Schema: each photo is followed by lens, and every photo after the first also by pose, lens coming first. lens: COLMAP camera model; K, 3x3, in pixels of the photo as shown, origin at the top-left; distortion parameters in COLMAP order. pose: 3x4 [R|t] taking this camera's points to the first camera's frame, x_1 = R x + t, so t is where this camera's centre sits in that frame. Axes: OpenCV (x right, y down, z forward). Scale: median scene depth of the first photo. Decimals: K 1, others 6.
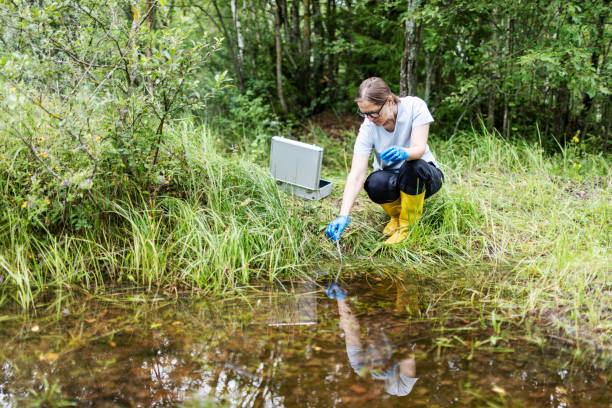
lens RADIAL K [[568.7, 0, 306.8], [0, 568.7, 202.7], [0, 0, 1]] dist [-0.004487, -0.004411]
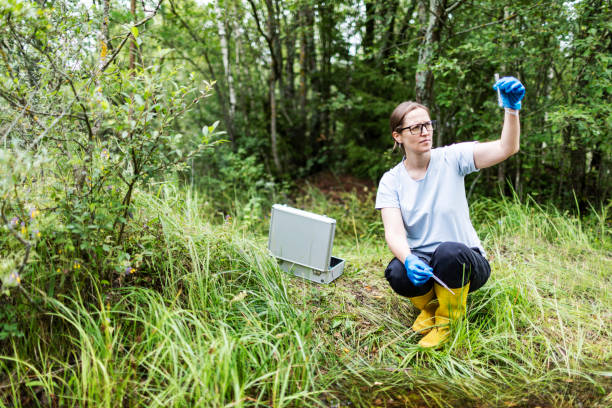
lens RADIAL K [[568.7, 0, 306.8], [0, 568.7, 202.7], [0, 0, 1]] dist [-0.004487, -0.004411]
pose [[0.999730, 0.009395, 0.021254, -0.018857], [-0.007201, 0.994857, -0.101036, -0.024323], [-0.022094, 0.100856, 0.994656, 0.125070]]
